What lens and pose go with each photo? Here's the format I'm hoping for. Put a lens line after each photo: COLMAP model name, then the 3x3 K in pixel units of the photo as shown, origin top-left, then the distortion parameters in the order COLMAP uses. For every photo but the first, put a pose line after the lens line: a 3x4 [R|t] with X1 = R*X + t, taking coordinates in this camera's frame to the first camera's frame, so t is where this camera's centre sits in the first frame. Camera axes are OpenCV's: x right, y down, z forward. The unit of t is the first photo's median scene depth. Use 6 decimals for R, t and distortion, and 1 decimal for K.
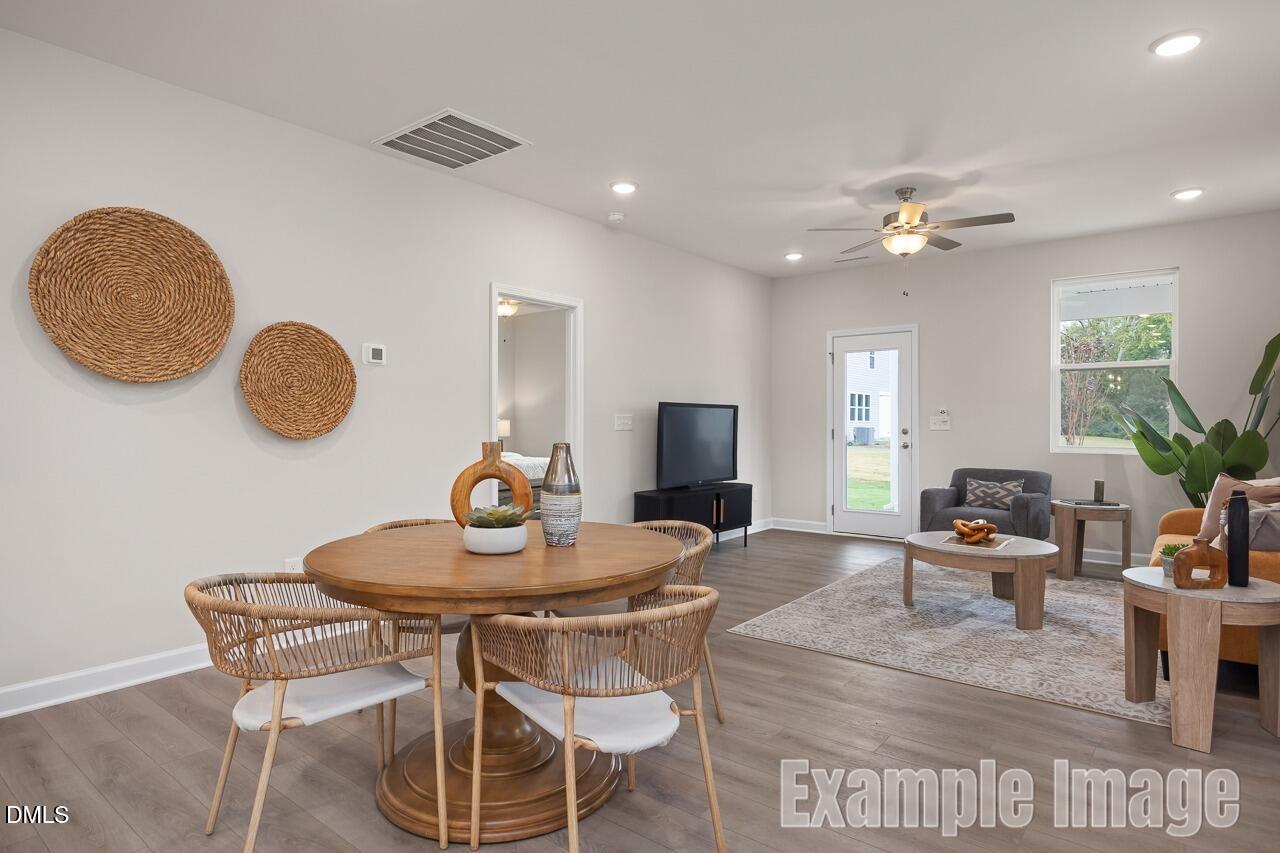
lens RADIAL K [[696.5, 0, 640.0], [0, 696.5, 426.5], [0, 0, 1]] dist [-0.002298, -0.001099]
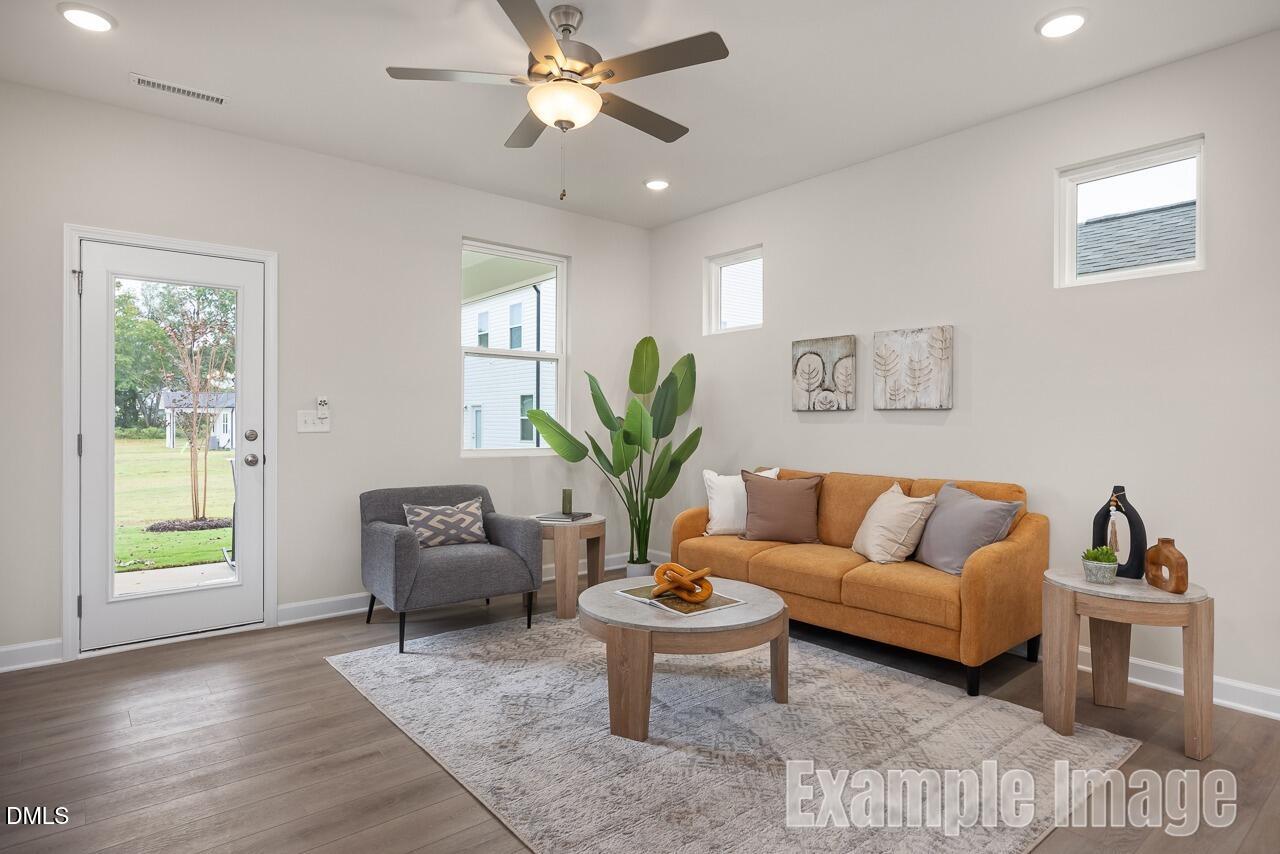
lens RADIAL K [[702.0, 0, 643.7], [0, 702.0, 421.2], [0, 0, 1]] dist [0.000795, 0.000697]
pose [[0.204568, -0.004385, 0.978843, -0.145204], [0.006386, 0.999975, 0.003145, -0.005573], [-0.978832, 0.005608, 0.204591, 0.708950]]
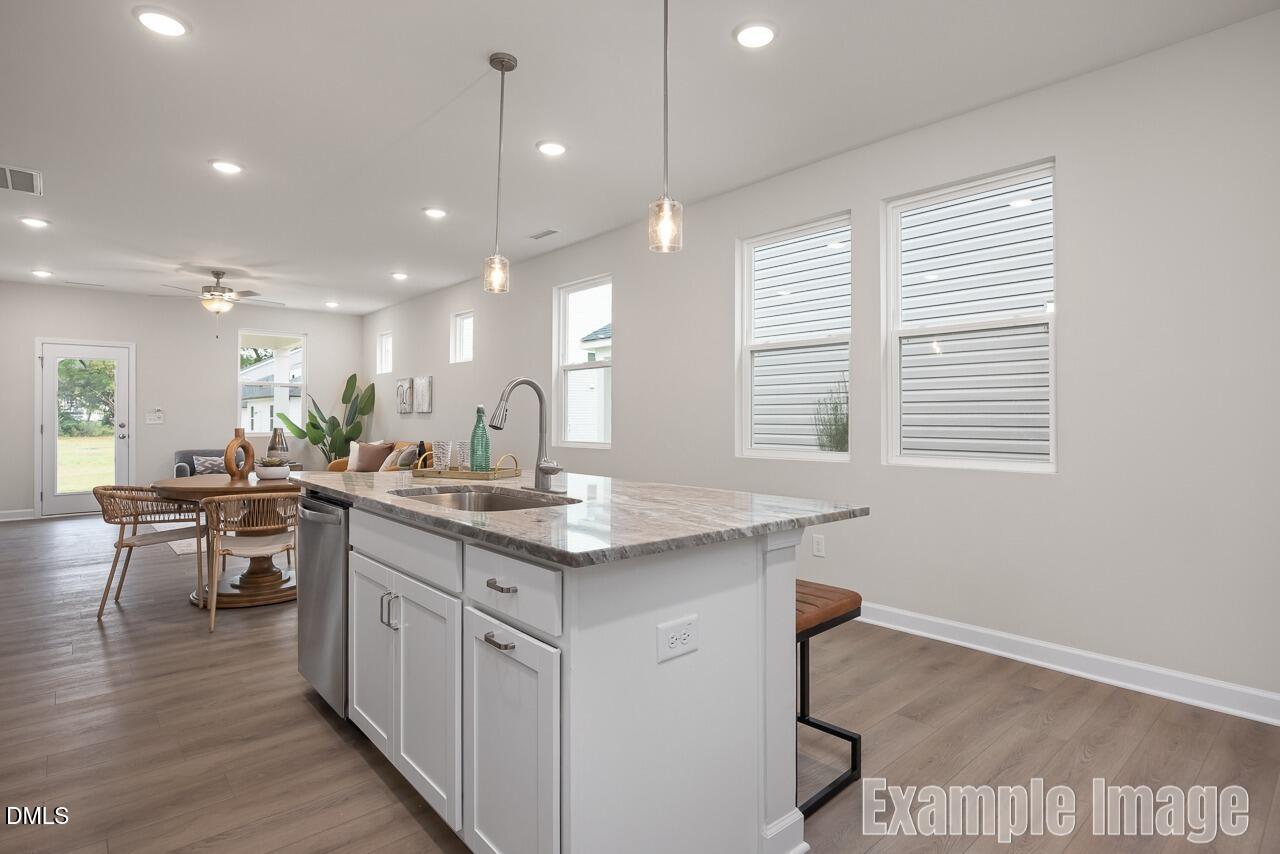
lens RADIAL K [[659.7, 0, 642.3], [0, 659.7, 414.5], [0, 0, 1]] dist [-0.002029, -0.000818]
pose [[0.170583, 0.001995, 0.985341, -0.809035], [0.009522, 0.999948, -0.003673, 0.000659], [-0.985297, 0.010009, 0.170555, -0.183607]]
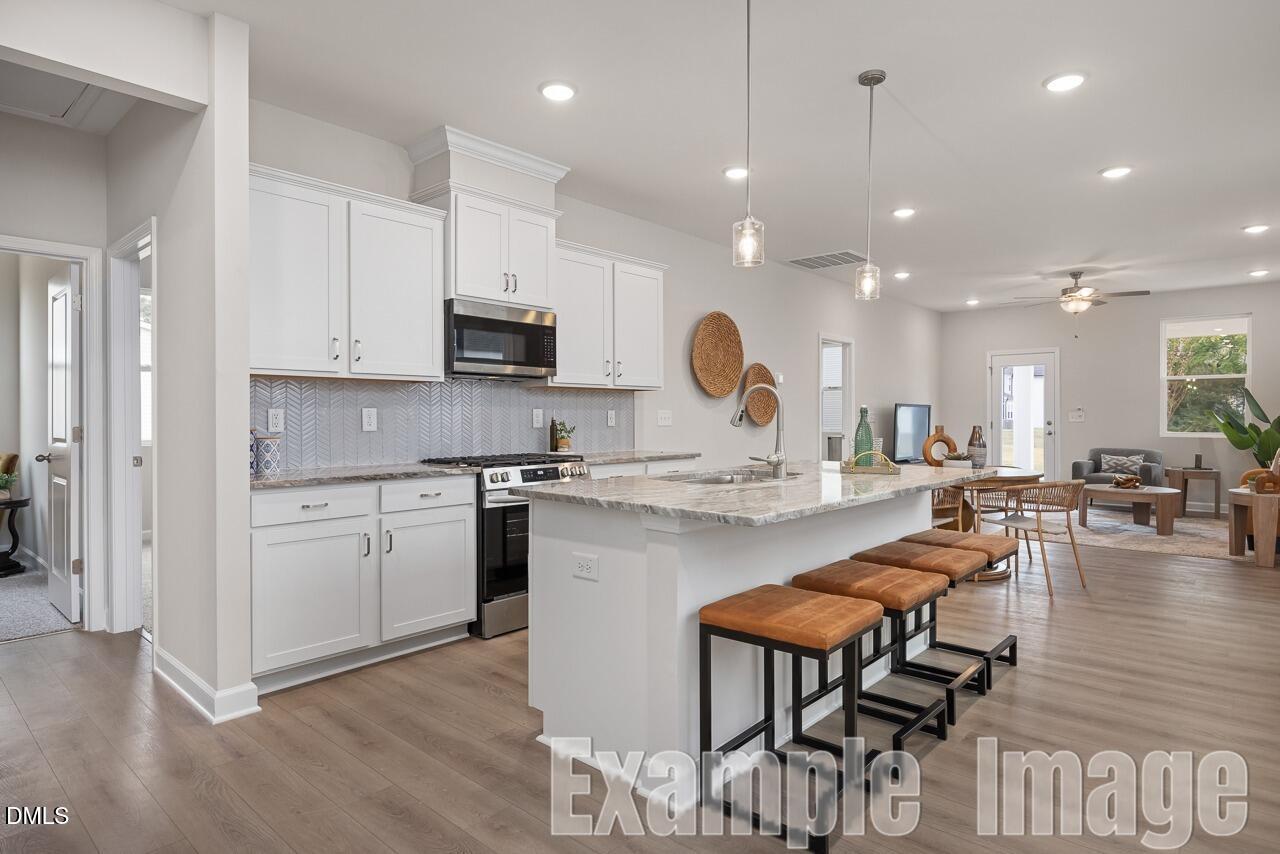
lens RADIAL K [[702.0, 0, 643.7], [0, 702.0, 421.2], [0, 0, 1]] dist [0.000795, 0.000697]
pose [[0.998993, -0.002564, -0.044800, -0.475333], [0.002502, 0.999996, -0.001437, 0.004431], [0.044804, 0.001324, 0.998995, -0.582009]]
